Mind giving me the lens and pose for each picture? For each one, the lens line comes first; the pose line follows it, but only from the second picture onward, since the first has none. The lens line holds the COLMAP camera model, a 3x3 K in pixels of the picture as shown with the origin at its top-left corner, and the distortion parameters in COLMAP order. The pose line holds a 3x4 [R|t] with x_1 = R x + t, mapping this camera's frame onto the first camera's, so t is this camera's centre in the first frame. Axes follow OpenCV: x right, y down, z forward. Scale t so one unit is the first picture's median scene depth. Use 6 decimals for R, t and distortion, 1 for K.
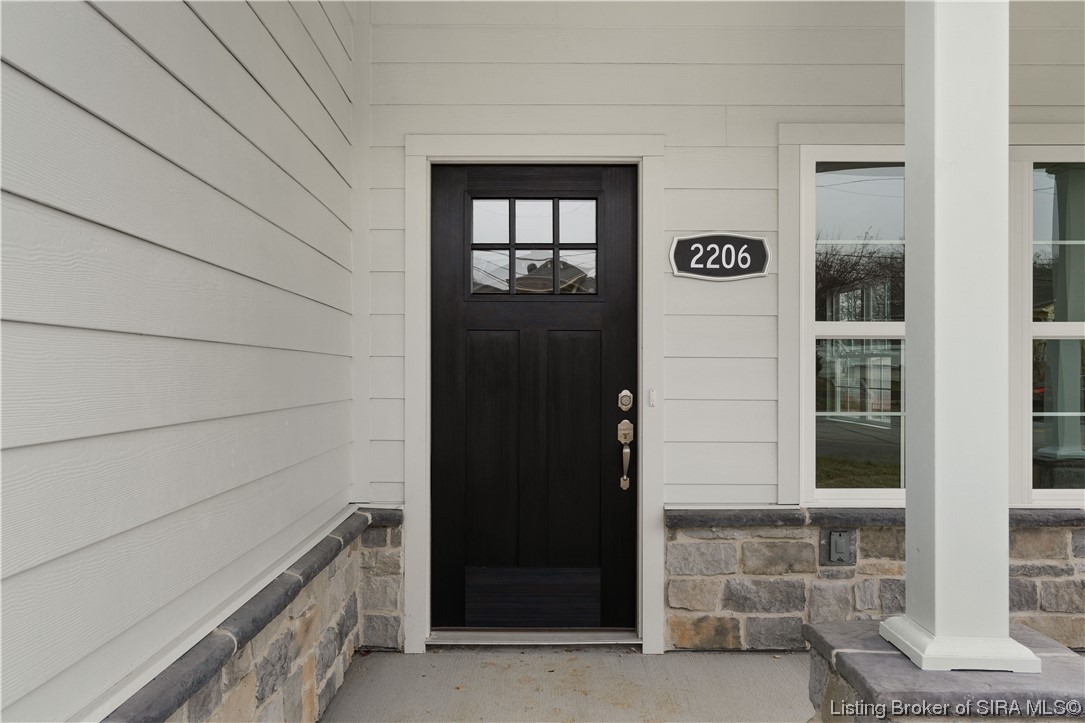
lens RADIAL K [[908.0, 0, 512.5], [0, 908.0, 368.4], [0, 0, 1]] dist [-0.004887, 0.004275]
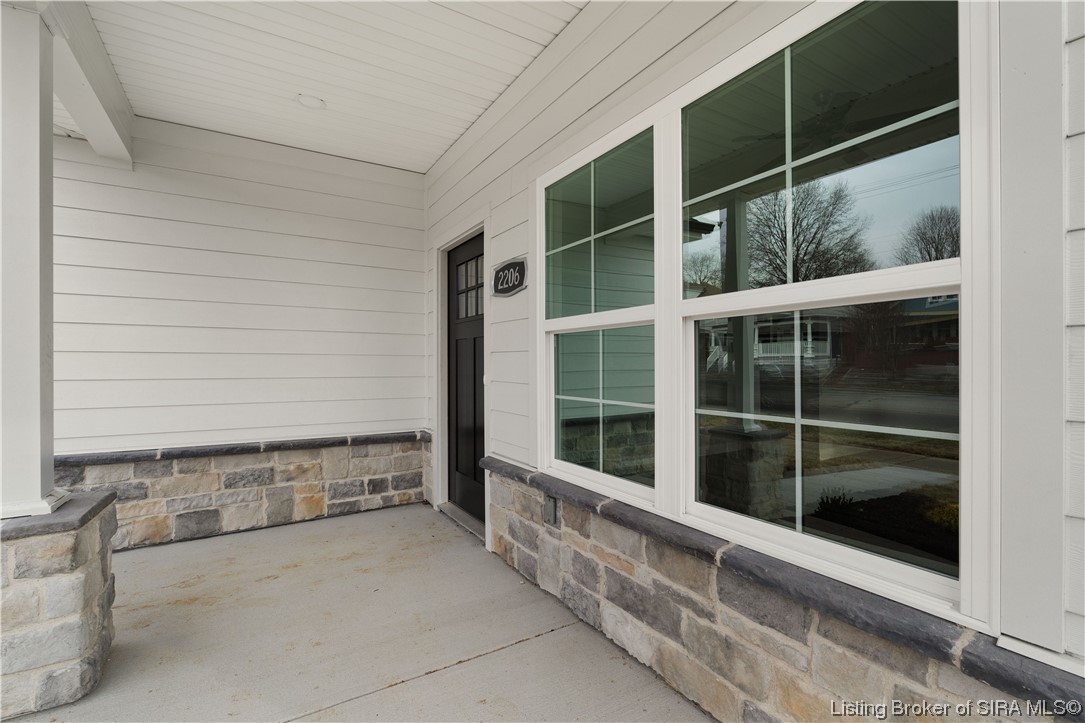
lens RADIAL K [[487.4, 0, 542.5], [0, 487.4, 361.5], [0, 0, 1]] dist [-0.004627, 0.000271]
pose [[0.524939, -0.005861, -0.851120, 0.888479], [0.002754, 0.999983, -0.005188, 0.007307], [0.851136, 0.000380, 0.524946, 0.654827]]
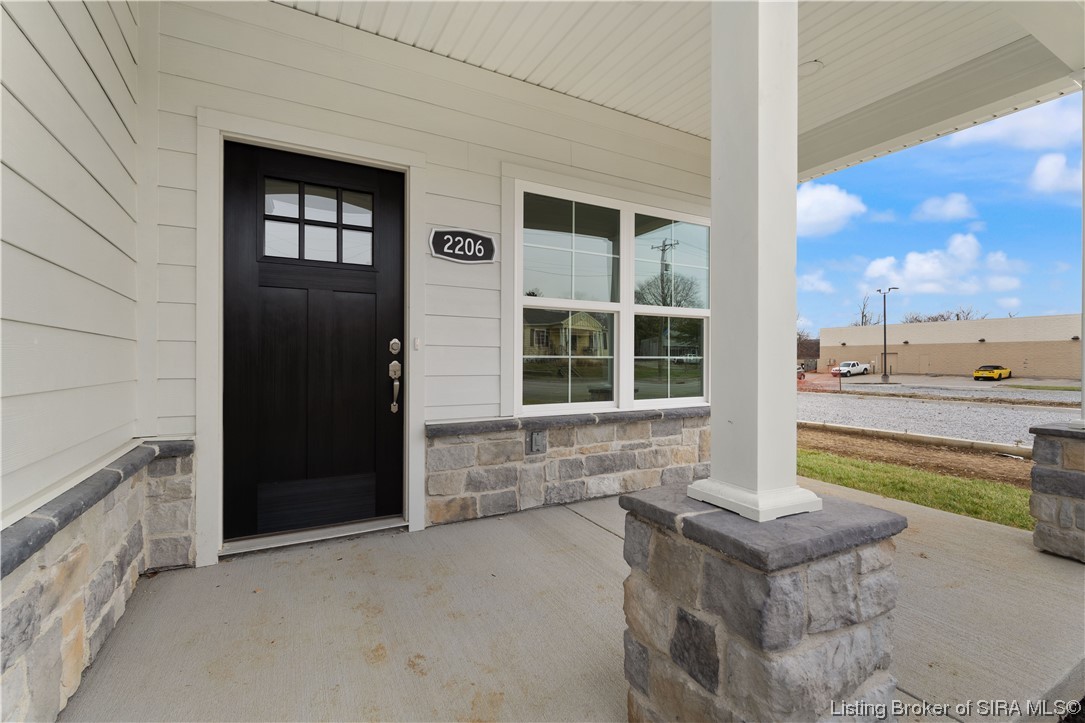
lens RADIAL K [[487.4, 0, 542.5], [0, 487.4, 361.5], [0, 0, 1]] dist [-0.004627, 0.000271]
pose [[0.870596, 0.000418, 0.491998, -0.042009], [-0.001790, 0.999996, 0.002316, 0.056931], [-0.491994, -0.002897, 0.870593, 0.268180]]
